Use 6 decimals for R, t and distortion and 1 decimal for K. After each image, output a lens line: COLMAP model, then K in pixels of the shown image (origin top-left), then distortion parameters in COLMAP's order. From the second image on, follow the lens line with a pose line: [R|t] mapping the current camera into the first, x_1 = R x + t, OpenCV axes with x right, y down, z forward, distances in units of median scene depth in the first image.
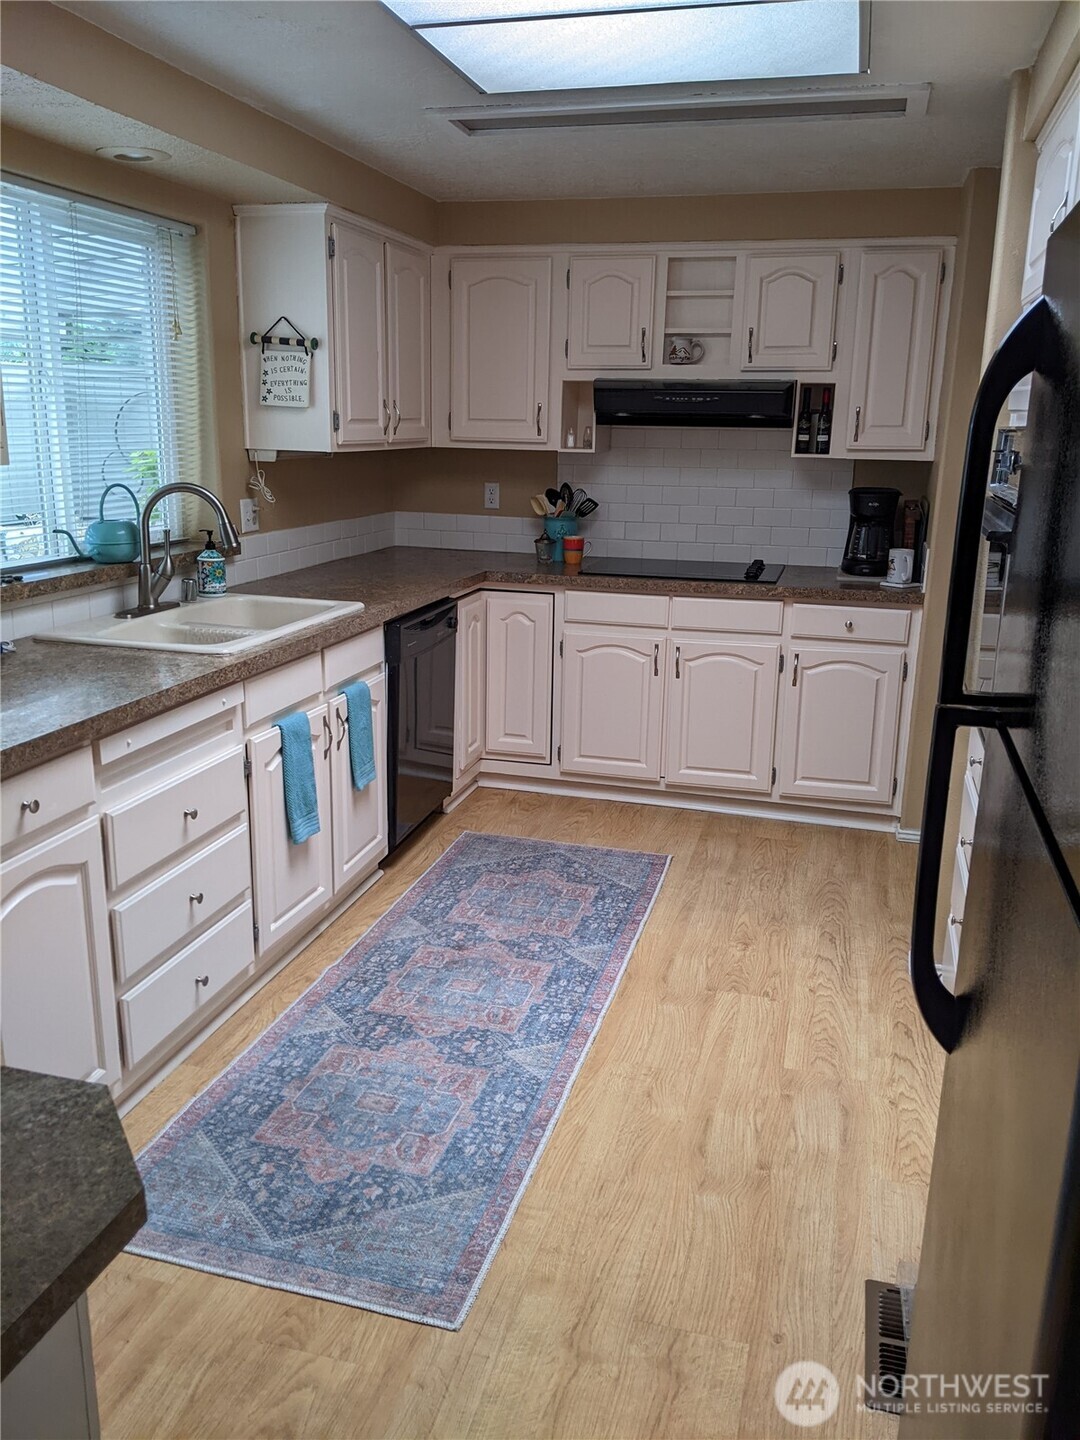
lens RADIAL K [[1174.1, 0, 539.0], [0, 1174.1, 722.4], [0, 0, 1]] dist [-0.003828, -0.001704]
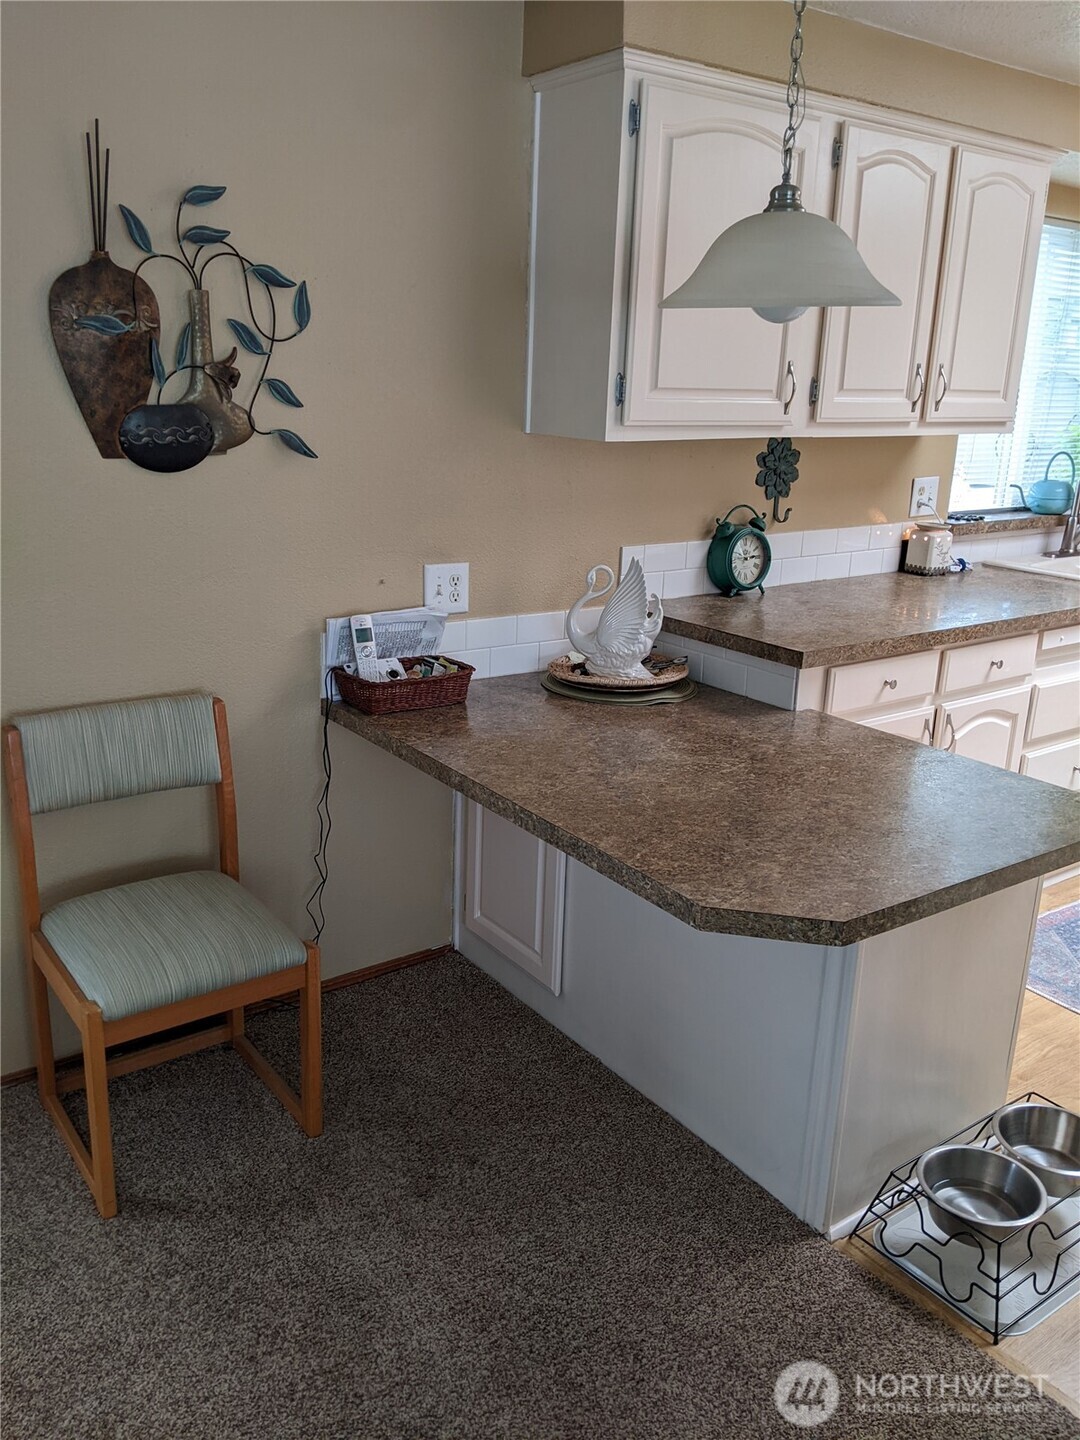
lens RADIAL K [[1174.1, 0, 536.5], [0, 1174.1, 718.4], [0, 0, 1]] dist [-0.003828, -0.001704]
pose [[0.776844, 0.182905, -0.602544, 0.016762], [-0.171055, 0.982200, 0.077615, 0.090298], [0.606014, 0.042773, 0.794303, -0.391267]]
